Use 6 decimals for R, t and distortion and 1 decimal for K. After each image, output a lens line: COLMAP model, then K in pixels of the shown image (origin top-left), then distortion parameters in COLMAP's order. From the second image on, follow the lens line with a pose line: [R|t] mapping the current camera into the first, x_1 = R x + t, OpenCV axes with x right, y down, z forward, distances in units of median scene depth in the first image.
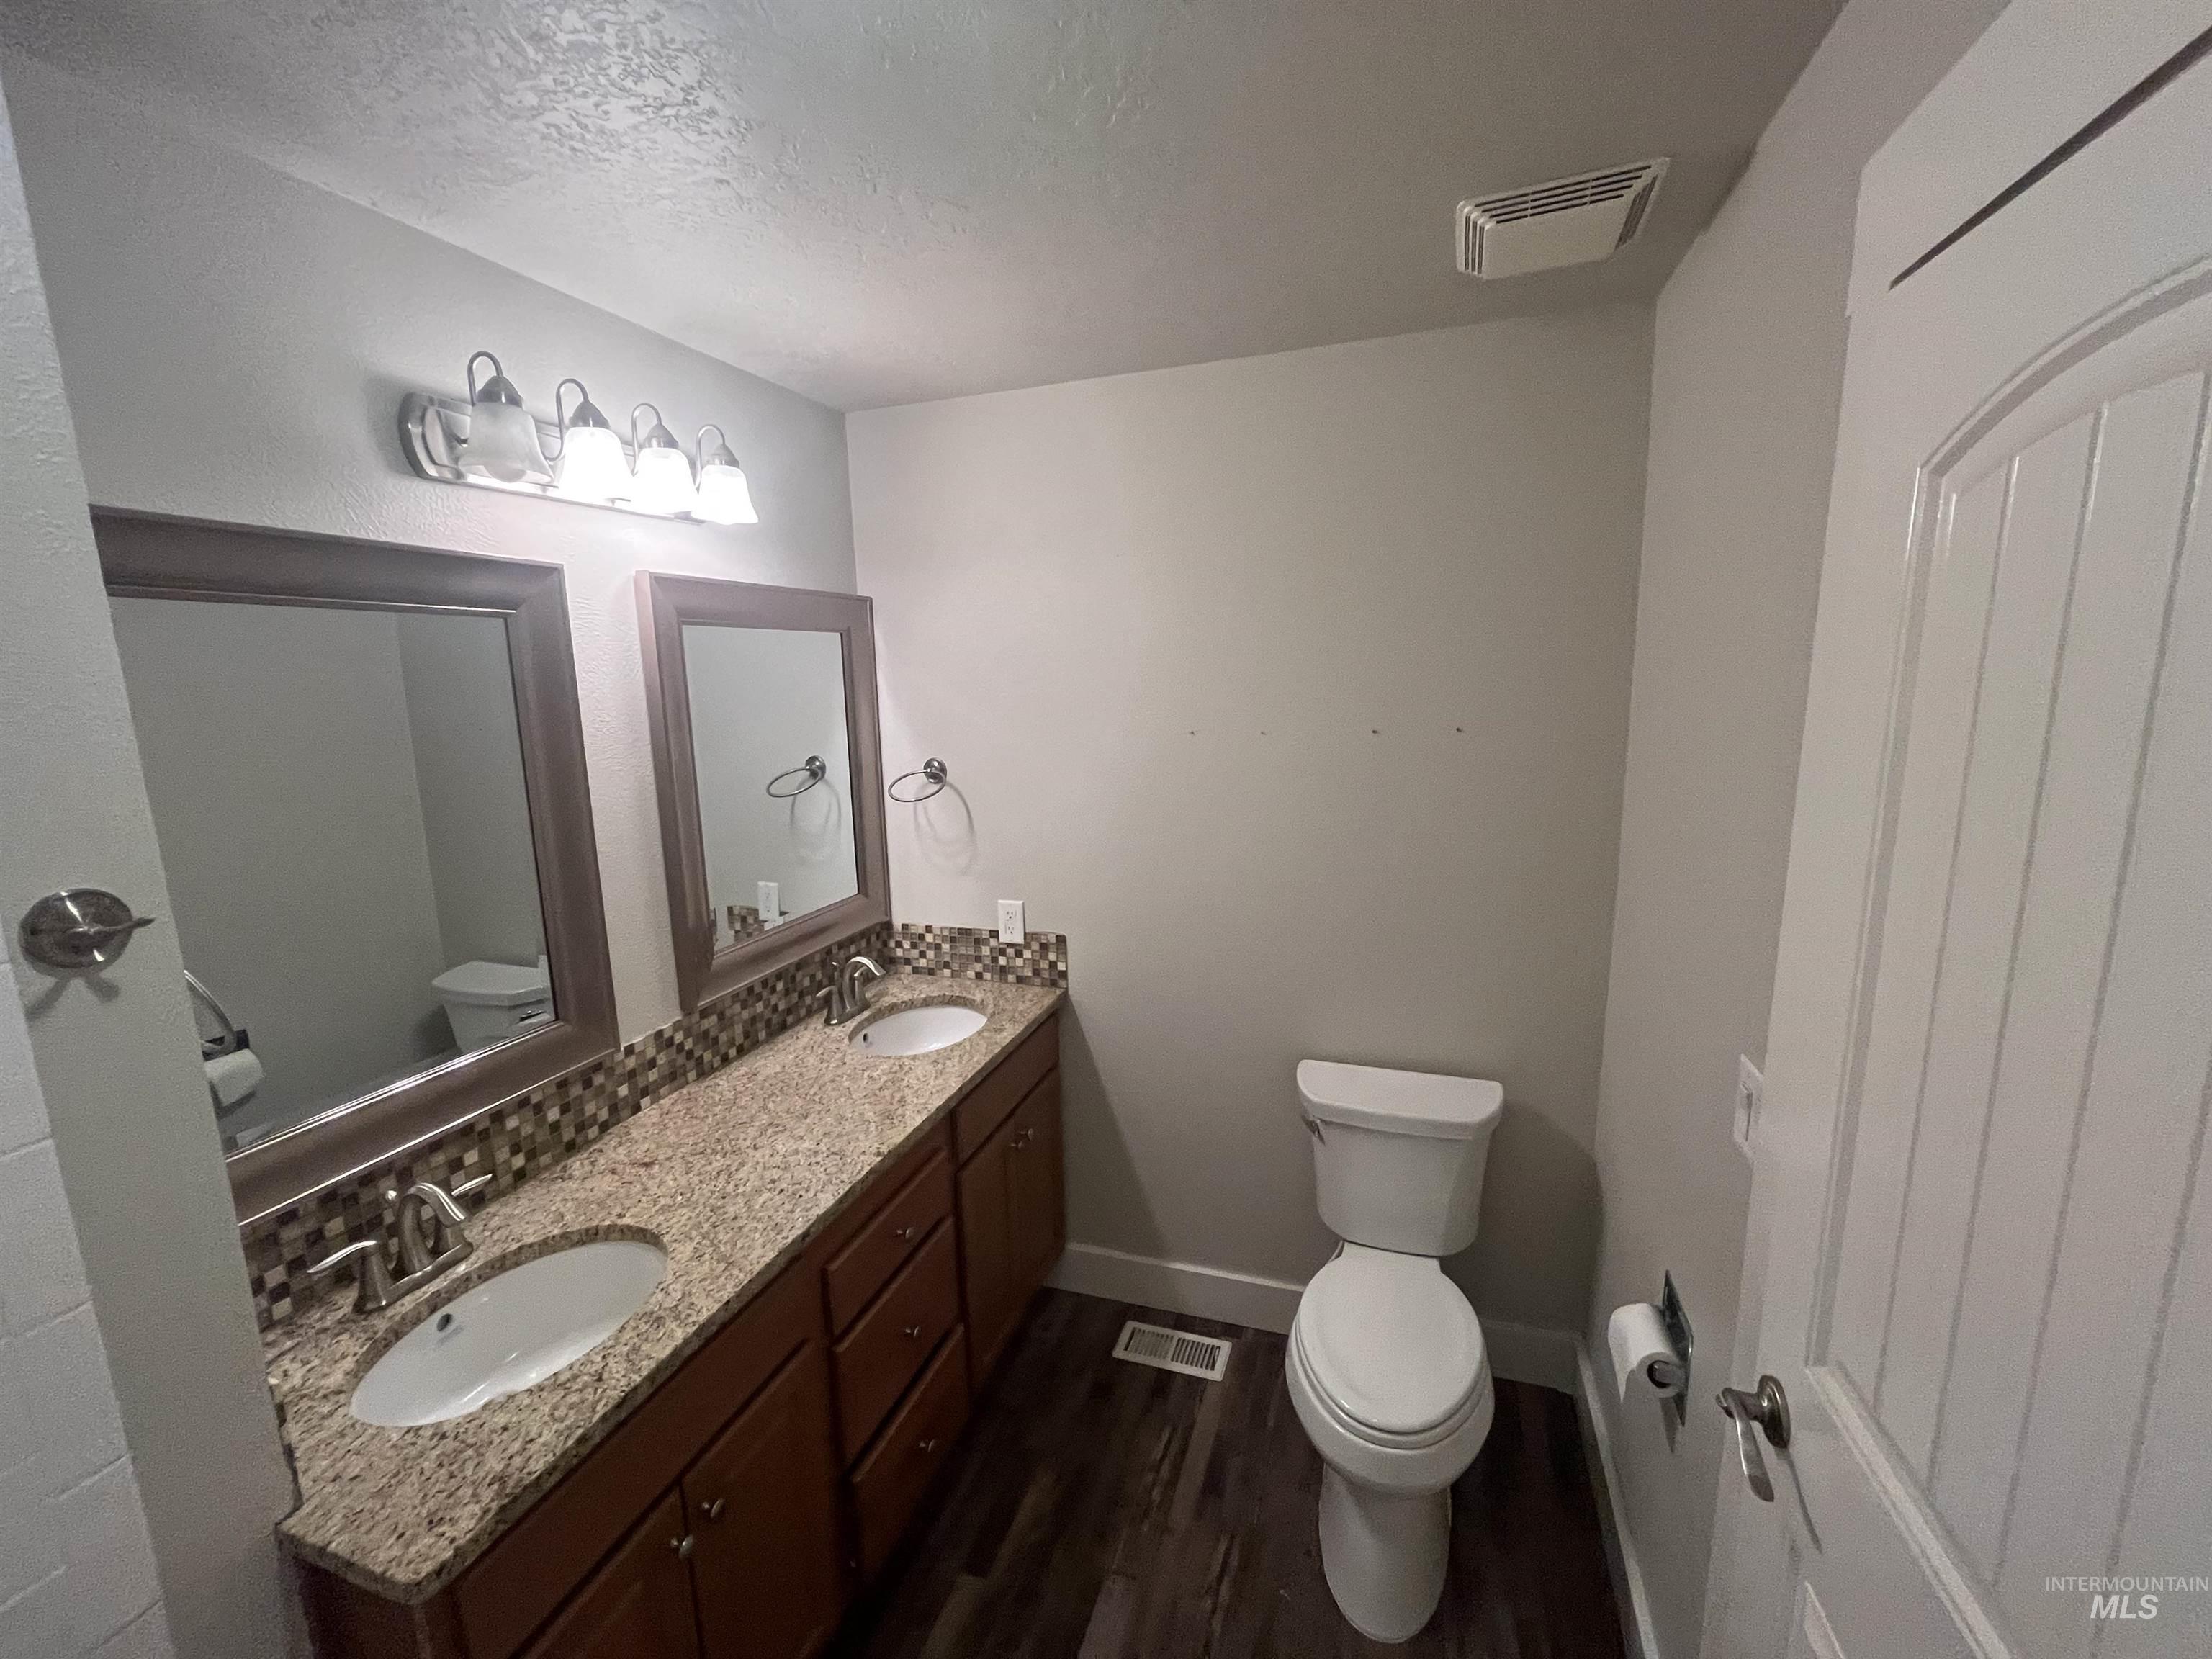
lens RADIAL K [[906.5, 0, 1105.7], [0, 906.5, 828.5], [0, 0, 1]] dist [-0.001765, 0.000122]
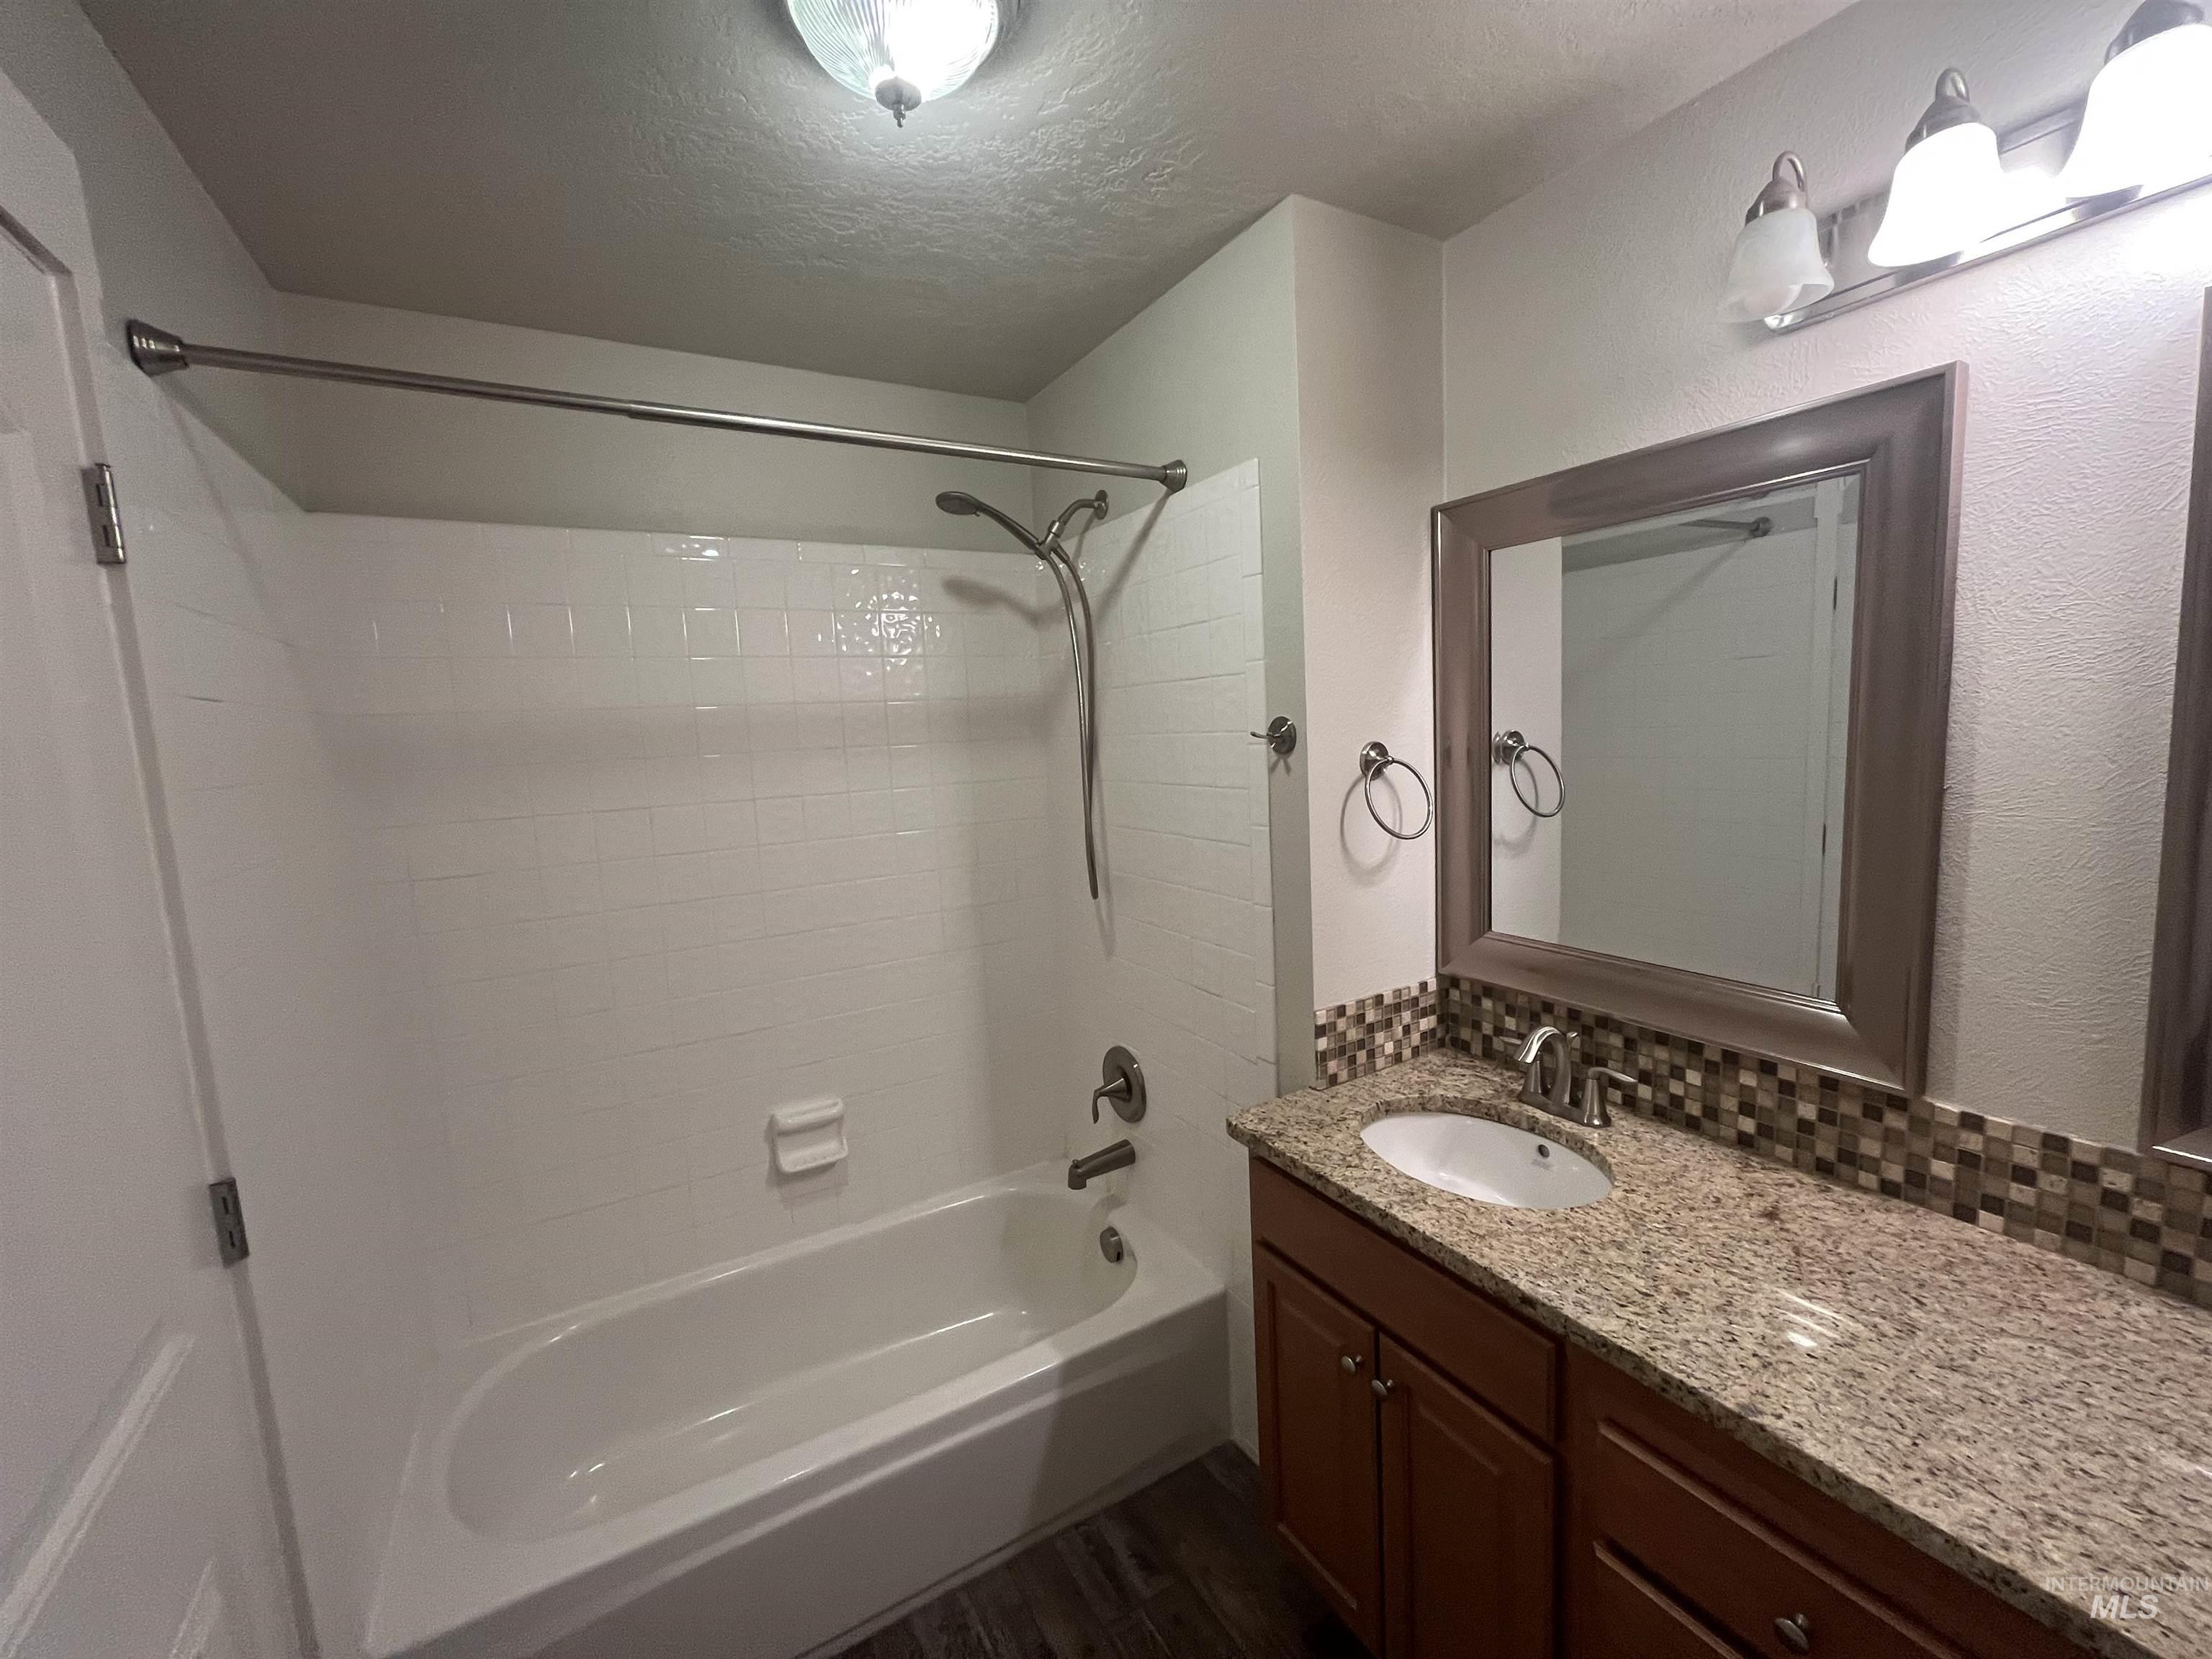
lens RADIAL K [[906.5, 0, 1105.7], [0, 906.5, 828.5], [0, 0, 1]] dist [-0.001765, 0.000122]
pose [[-0.654283, 0.144490, -0.742319, 0.344181], [-0.062278, 0.967950, 0.243300, -0.078812], [0.753681, 0.205417, -0.624314, 0.968211]]
